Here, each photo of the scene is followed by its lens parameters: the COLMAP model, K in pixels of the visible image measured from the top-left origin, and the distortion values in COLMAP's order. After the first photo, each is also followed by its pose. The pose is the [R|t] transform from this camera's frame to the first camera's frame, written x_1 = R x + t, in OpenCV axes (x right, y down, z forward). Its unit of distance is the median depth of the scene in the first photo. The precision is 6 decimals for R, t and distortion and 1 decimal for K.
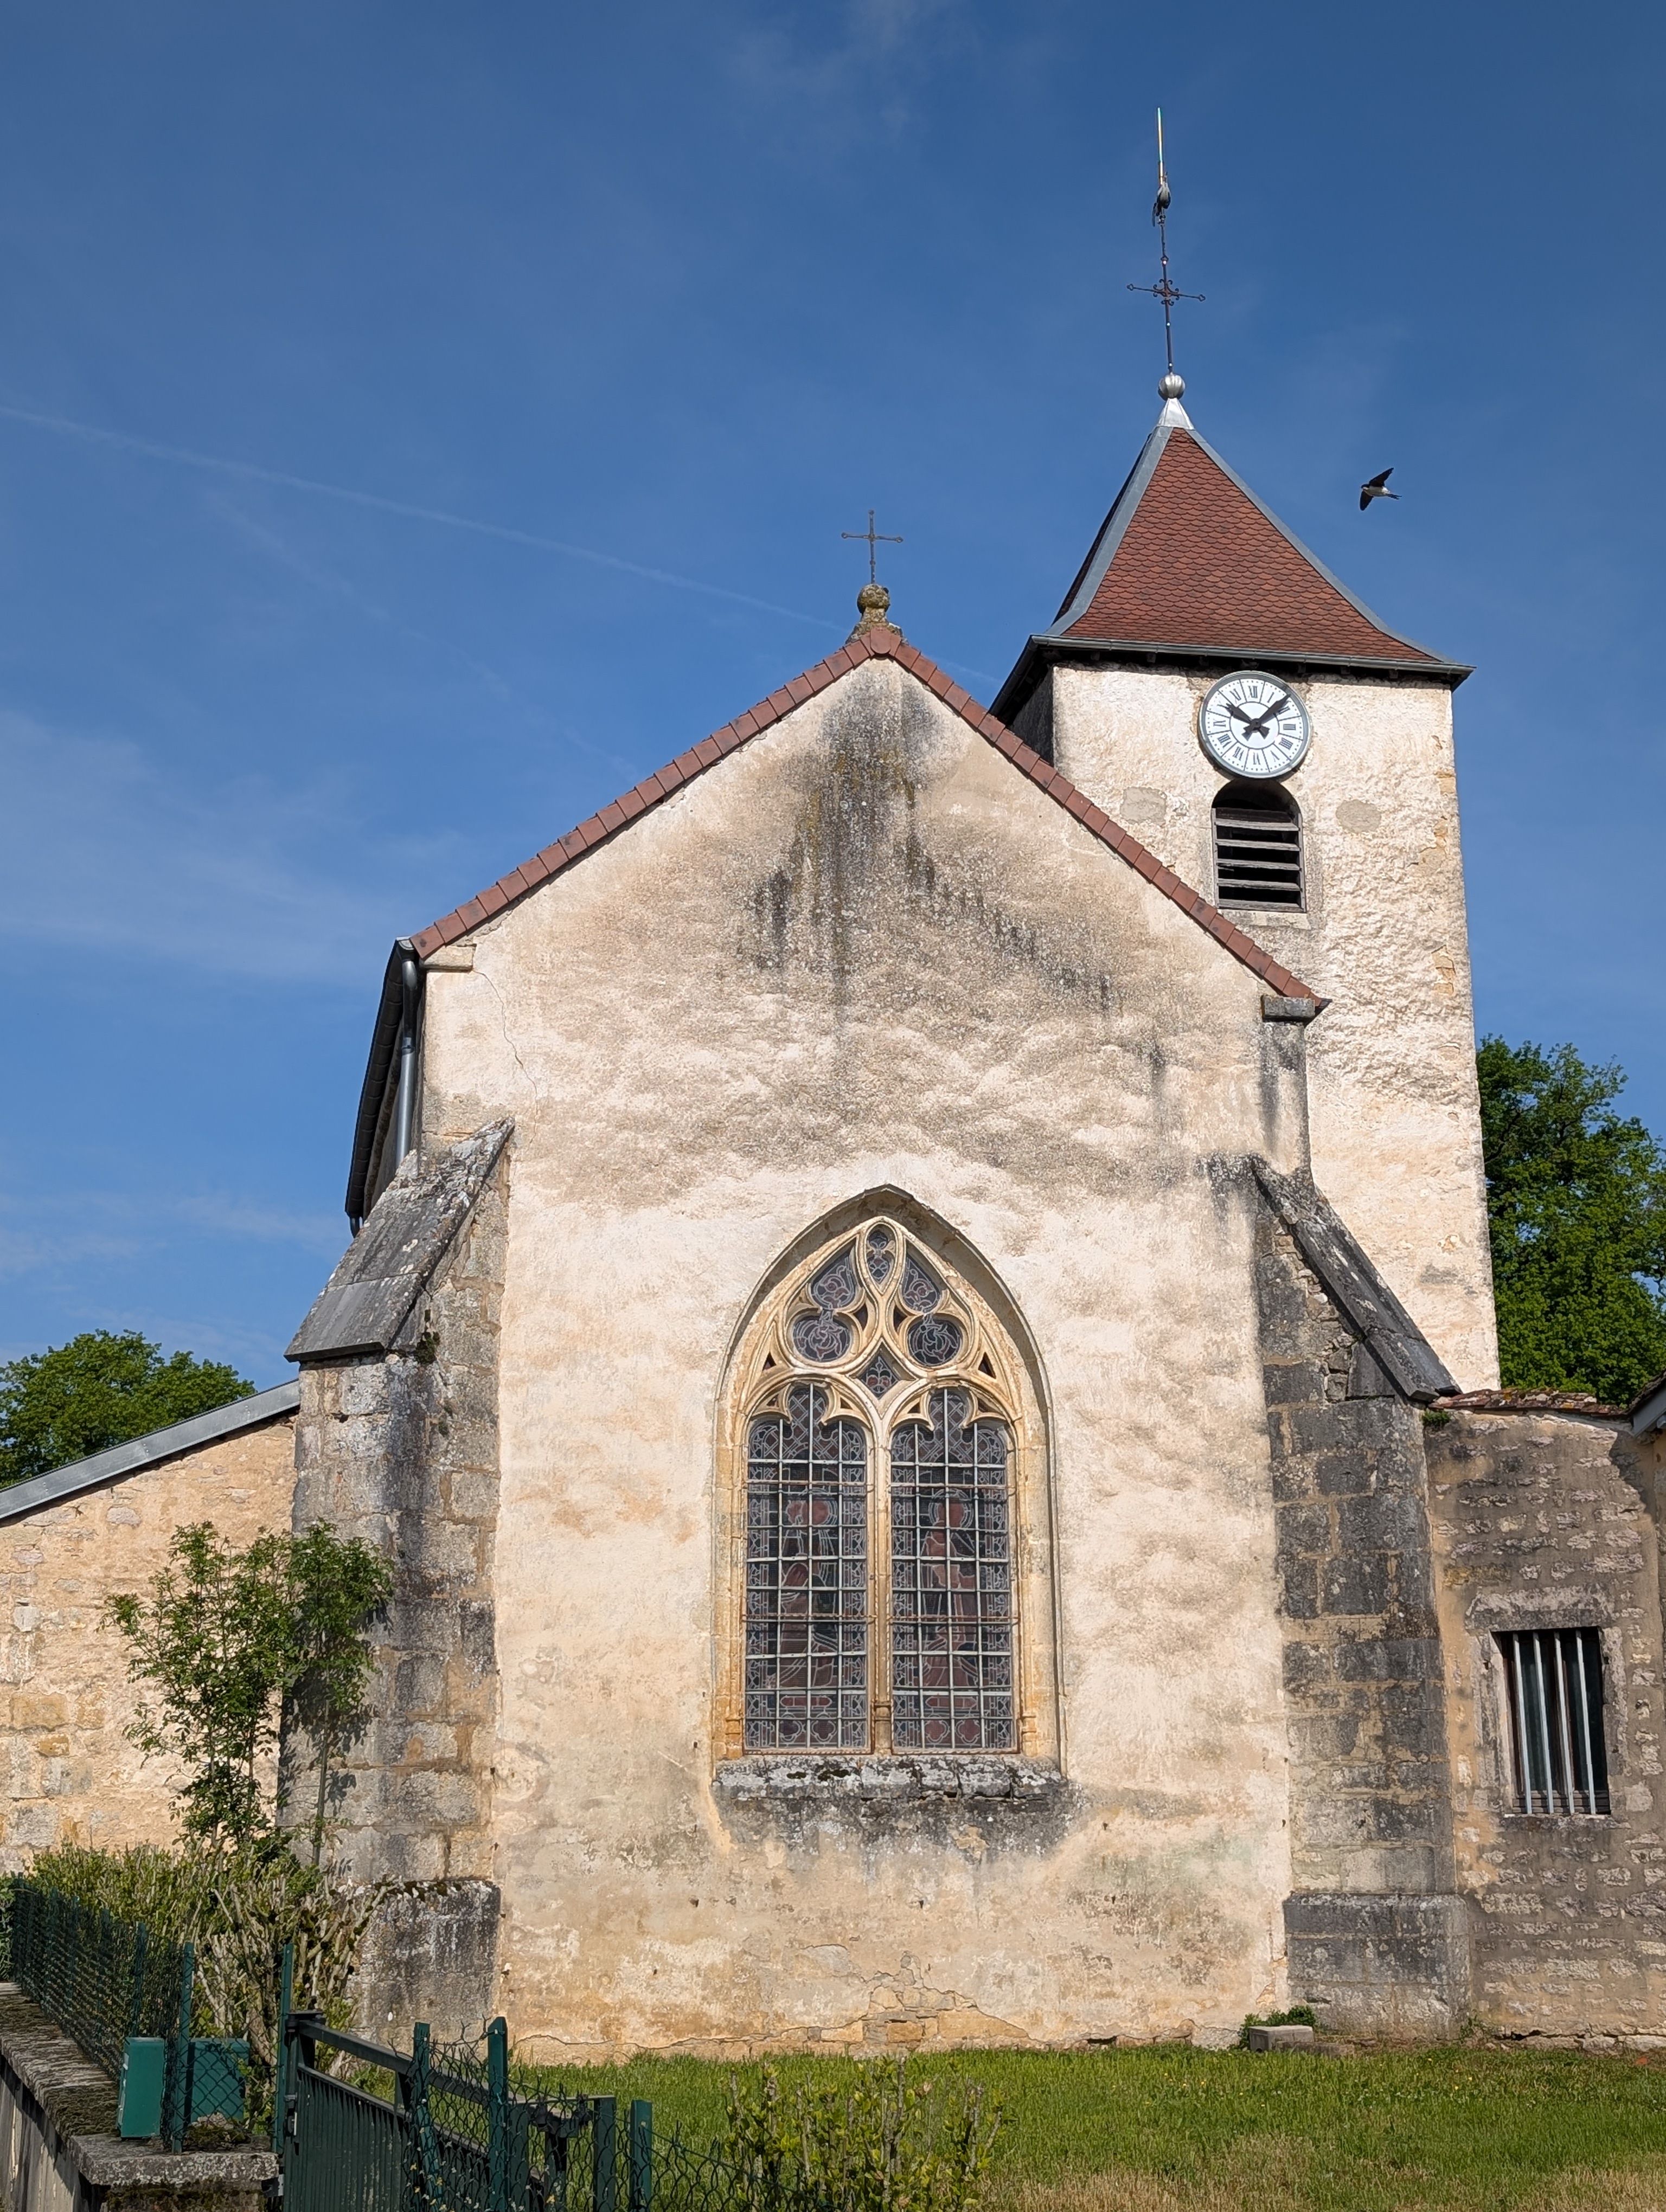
lens RADIAL K [[2328.2, 0, 845.4], [0, 2328.2, 1195.0], [0, 0, 1]] dist [0.172234, -0.610937]
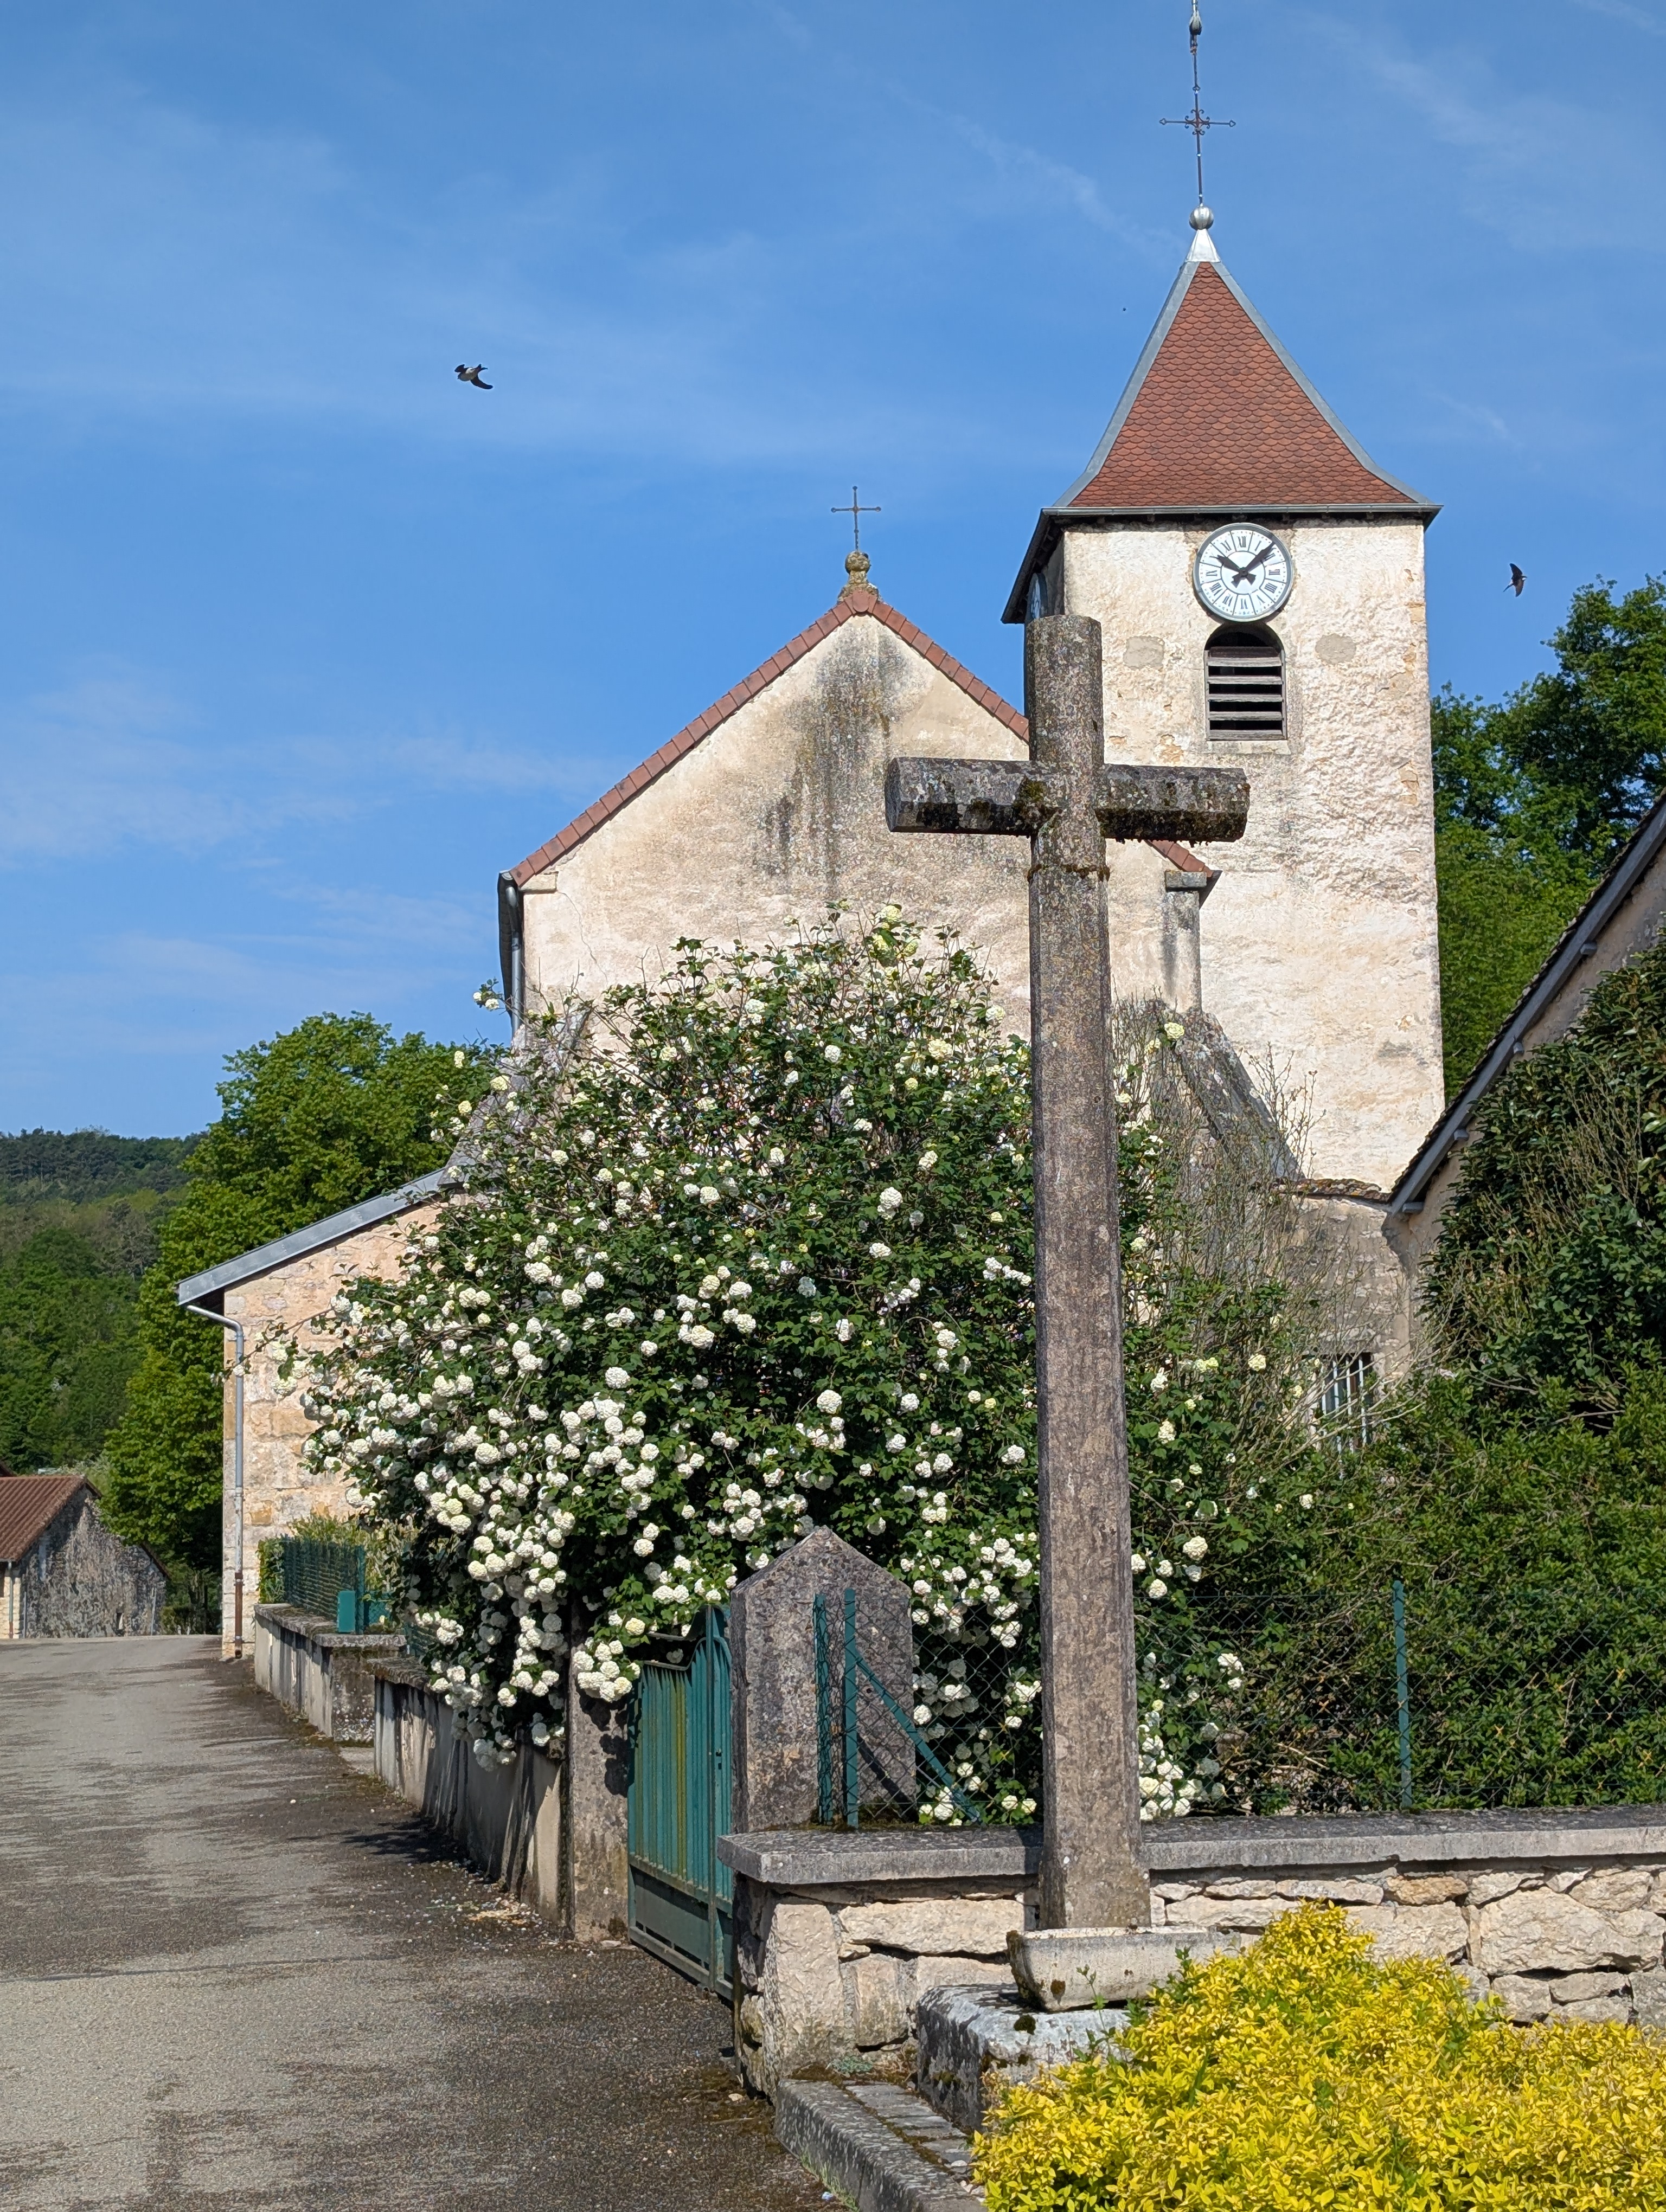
lens RADIAL K [[3162.4, 0, 890.8], [0, 3162.4, 1230.5], [0, 0, 1]] dist [0.283580, -1.245676]
pose [[0.990199, -0.021276, -0.138032, 0.216226], [0.044221, 0.985240, 0.165367, -0.151531], [0.132476, -0.169851, 0.976525, -0.618146]]
